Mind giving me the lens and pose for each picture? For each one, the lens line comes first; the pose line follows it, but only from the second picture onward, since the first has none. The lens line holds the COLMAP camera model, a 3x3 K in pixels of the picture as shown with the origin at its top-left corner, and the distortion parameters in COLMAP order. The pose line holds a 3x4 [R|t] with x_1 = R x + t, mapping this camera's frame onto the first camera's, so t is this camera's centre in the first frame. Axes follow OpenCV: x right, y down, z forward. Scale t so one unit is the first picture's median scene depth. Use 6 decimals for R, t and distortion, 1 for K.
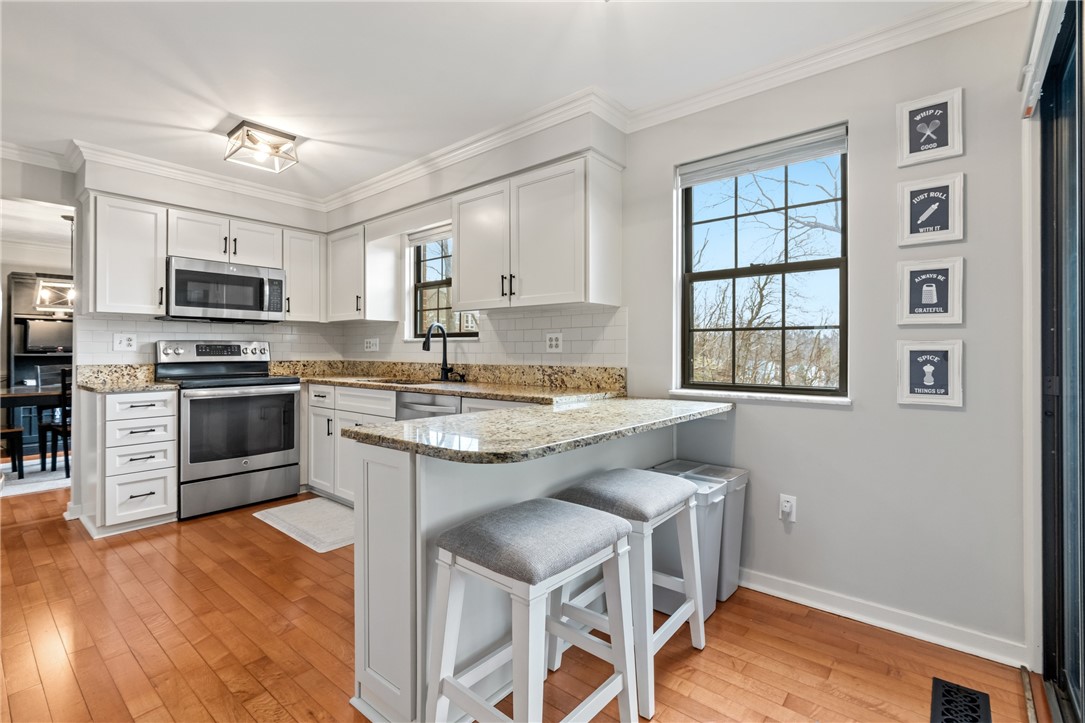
lens RADIAL K [[492.6, 0, 542.7], [0, 492.6, 351.3], [0, 0, 1]] dist [-0.005768, 0.003265]
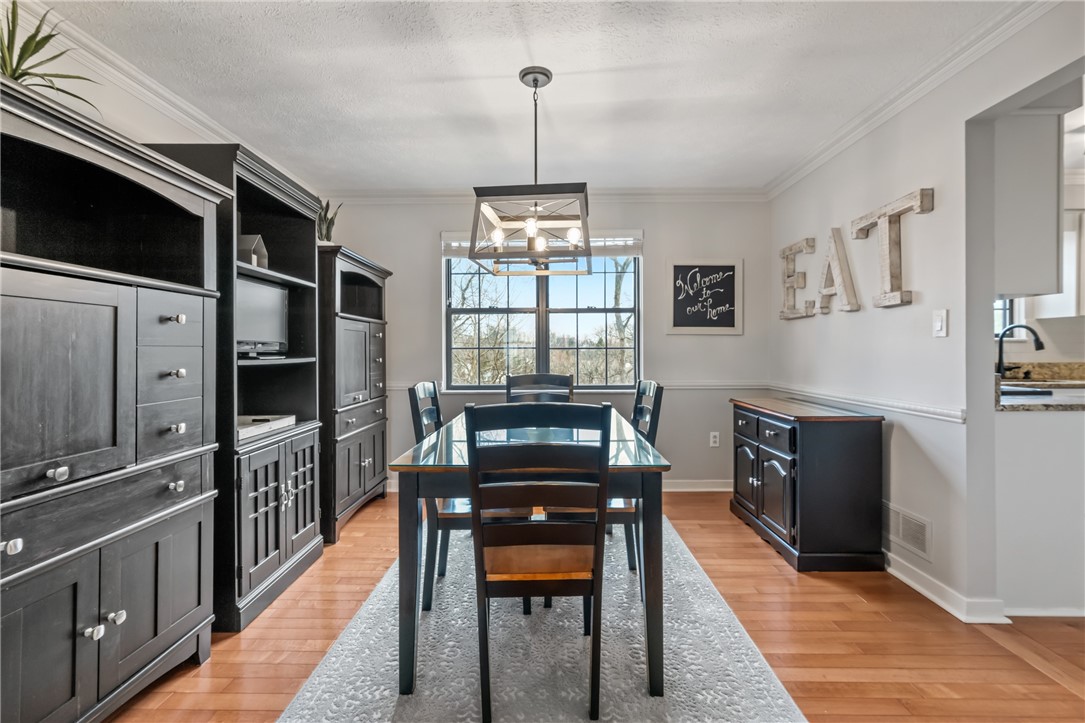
lens RADIAL K [[492.6, 0, 544.0], [0, 492.6, 353.0], [0, 0, 1]] dist [-0.005768, 0.003265]
pose [[0.775206, -0.007302, 0.631666, -1.736719], [-0.000523, 0.999925, 0.012201, -0.008680], [-0.631708, -0.009789, 0.775145, 0.849655]]
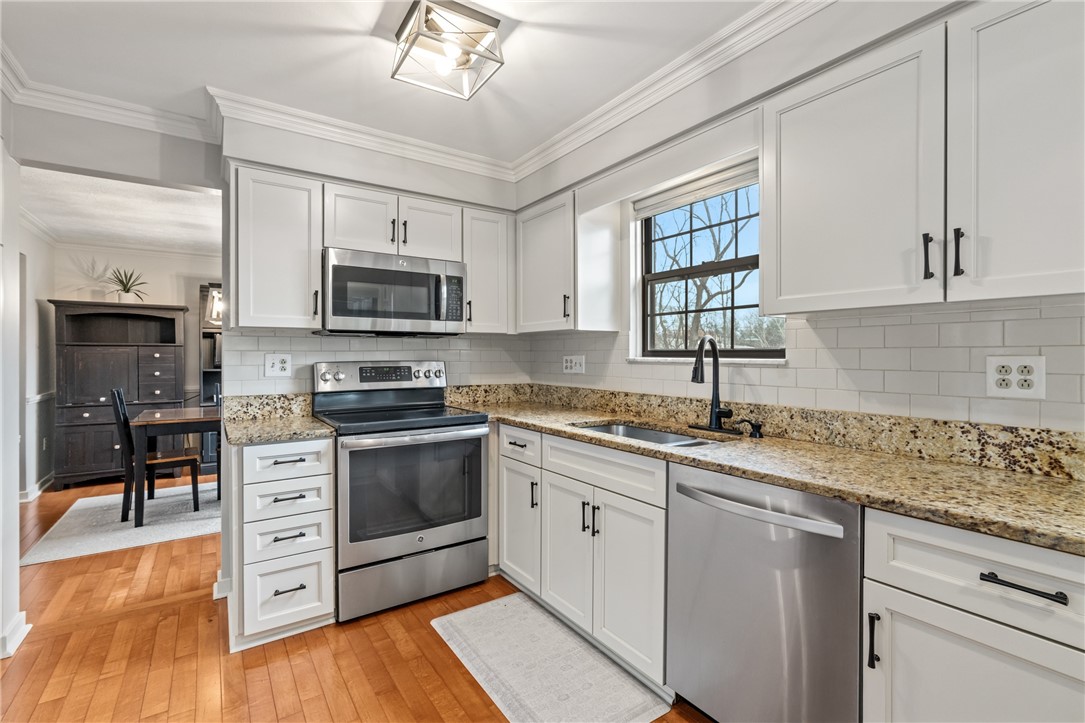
lens RADIAL K [[492.6, 0, 543.5], [0, 492.6, 358.6], [0, 0, 1]] dist [-0.005768, 0.003265]
pose [[0.962576, 0.000594, -0.271010, -0.252814], [0.001527, 0.999970, 0.007615, -0.034824], [0.271007, -0.007744, 0.962546, 0.386437]]
